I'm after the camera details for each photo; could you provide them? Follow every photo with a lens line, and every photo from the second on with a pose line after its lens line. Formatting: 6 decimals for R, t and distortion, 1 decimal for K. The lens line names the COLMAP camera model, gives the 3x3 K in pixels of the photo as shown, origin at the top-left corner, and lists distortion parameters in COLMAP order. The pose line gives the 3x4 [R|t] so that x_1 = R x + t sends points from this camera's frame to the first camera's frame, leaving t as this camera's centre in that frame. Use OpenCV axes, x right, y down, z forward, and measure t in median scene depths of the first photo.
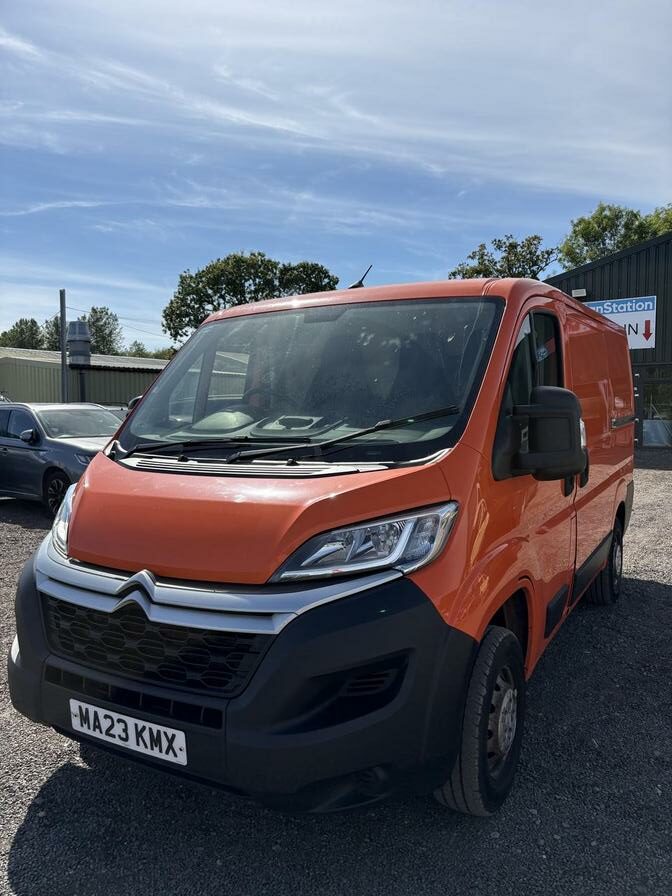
lens RADIAL K [[693.9, 0, 344.0], [0, 693.9, 450.2], [0, 0, 1]] dist [0.041873, -0.030009]
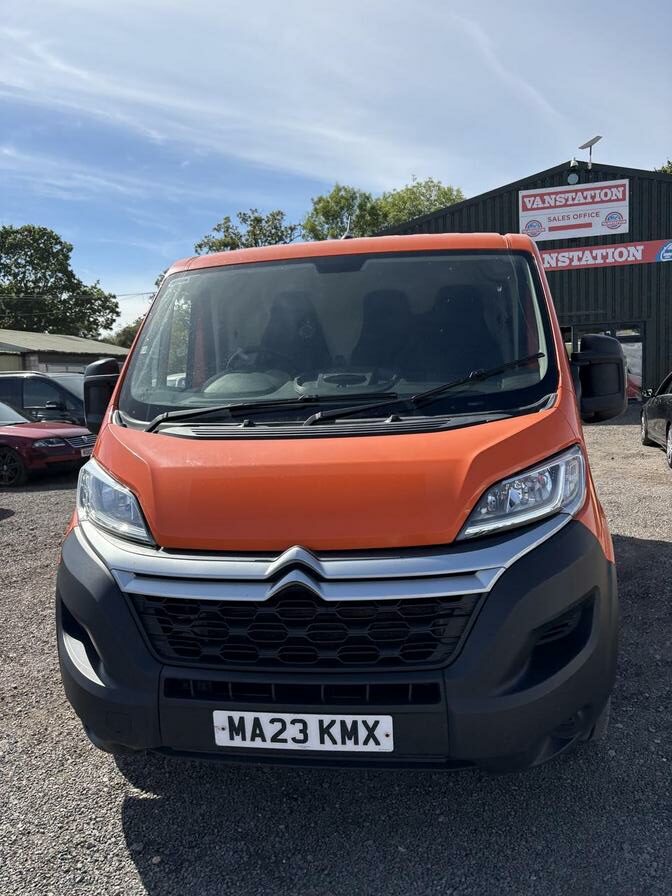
lens RADIAL K [[693.9, 0, 344.2], [0, 693.9, 448.9], [0, 0, 1]] dist [0.041873, -0.030009]
pose [[0.927146, -0.071246, 0.367865, -0.445239], [0.059537, 0.997295, 0.043096, 0.013384], [-0.369941, -0.018055, 0.928880, 0.144629]]
